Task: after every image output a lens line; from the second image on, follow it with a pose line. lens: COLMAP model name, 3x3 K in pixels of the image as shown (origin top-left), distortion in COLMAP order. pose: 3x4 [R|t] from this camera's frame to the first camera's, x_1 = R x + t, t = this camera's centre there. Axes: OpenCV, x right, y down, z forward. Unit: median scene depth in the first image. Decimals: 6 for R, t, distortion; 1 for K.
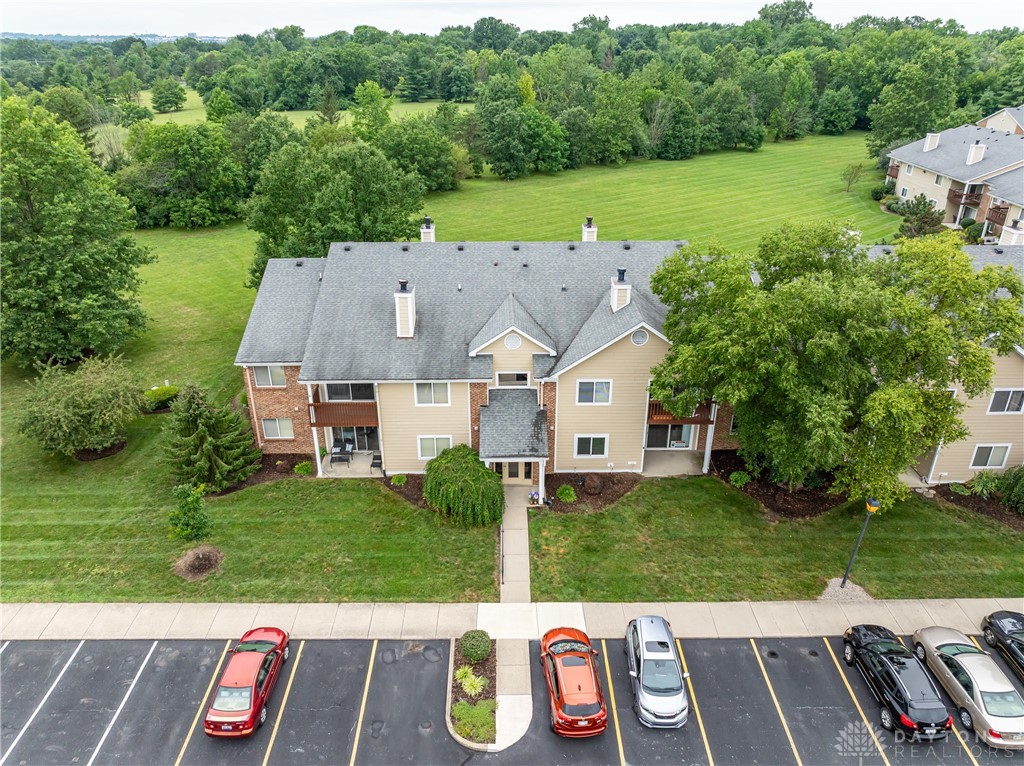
lens RADIAL K [[723.7, 0, 515.1], [0, 723.7, 379.9], [0, 0, 1]] dist [-0.003621, -0.004512]
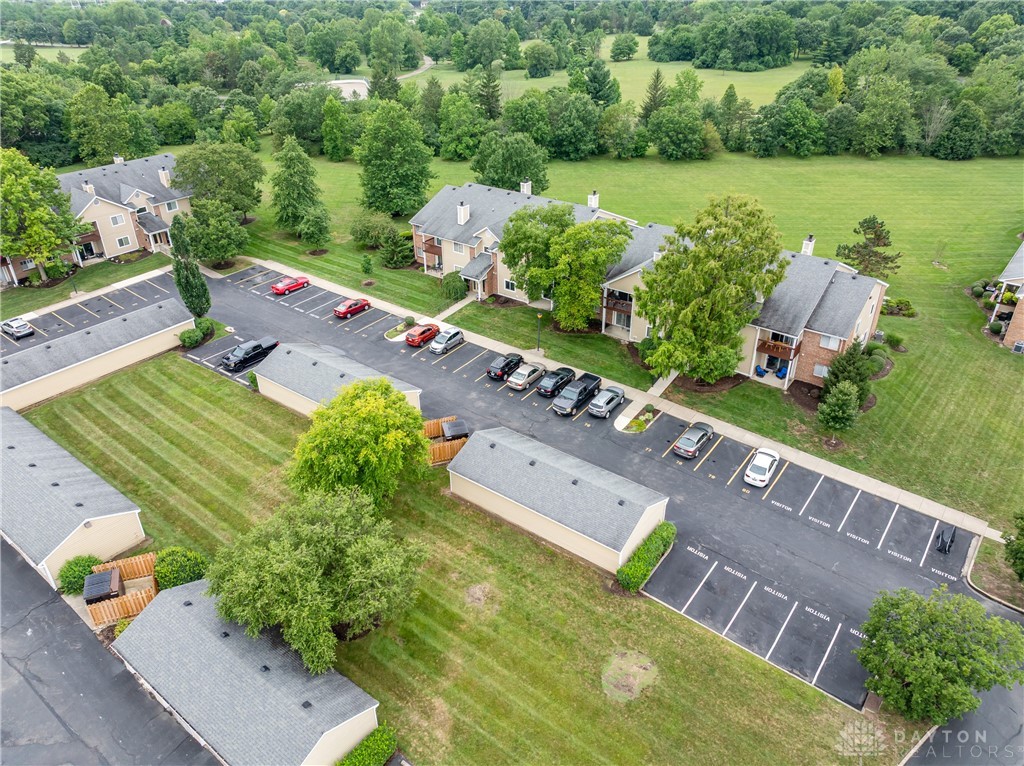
lens RADIAL K [[723.7, 0, 515.1], [0, 723.7, 379.9], [0, 0, 1]] dist [-0.003621, -0.004512]
pose [[0.786432, 0.305370, -0.536911, 1.517948], [-0.258103, 0.952181, 0.163505, -0.005780], [0.561166, 0.009993, 0.827643, -0.957123]]
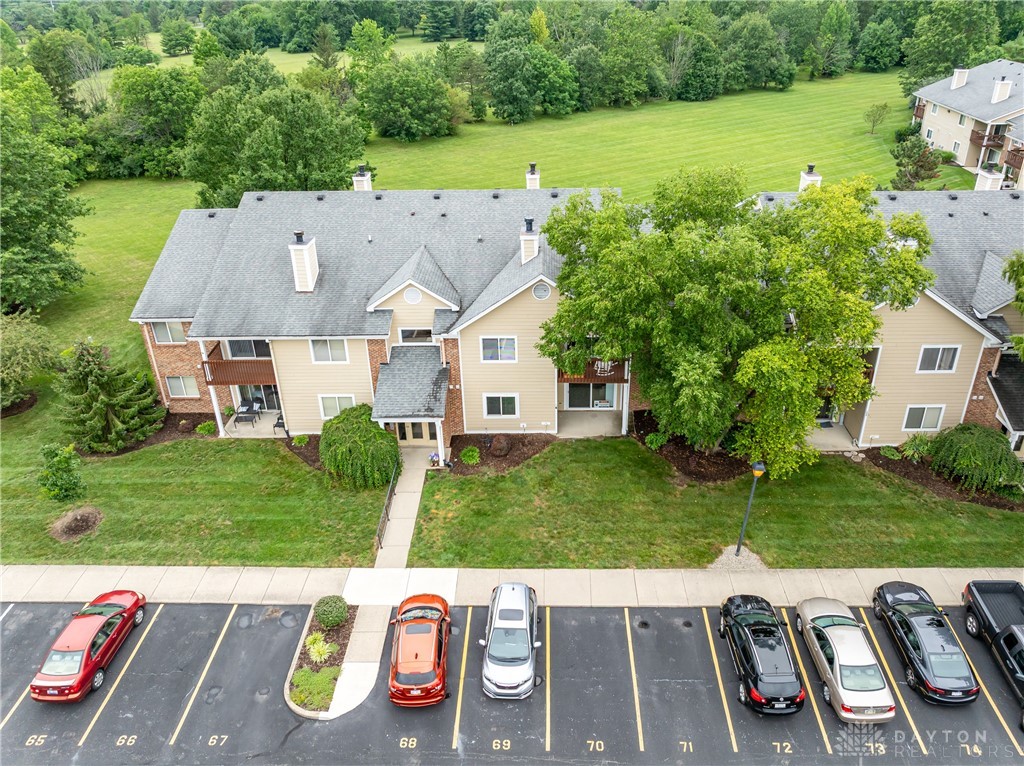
lens RADIAL K [[759.0, 0, 541.0], [0, 759.0, 363.3], [0, 0, 1]] dist [-0.006834, 0.002254]
pose [[0.999538, 0.000874, -0.030374, 0.194582], [0.000211, 0.999362, 0.035713, -0.000013], [0.030386, -0.035703, 0.998900, 0.006638]]
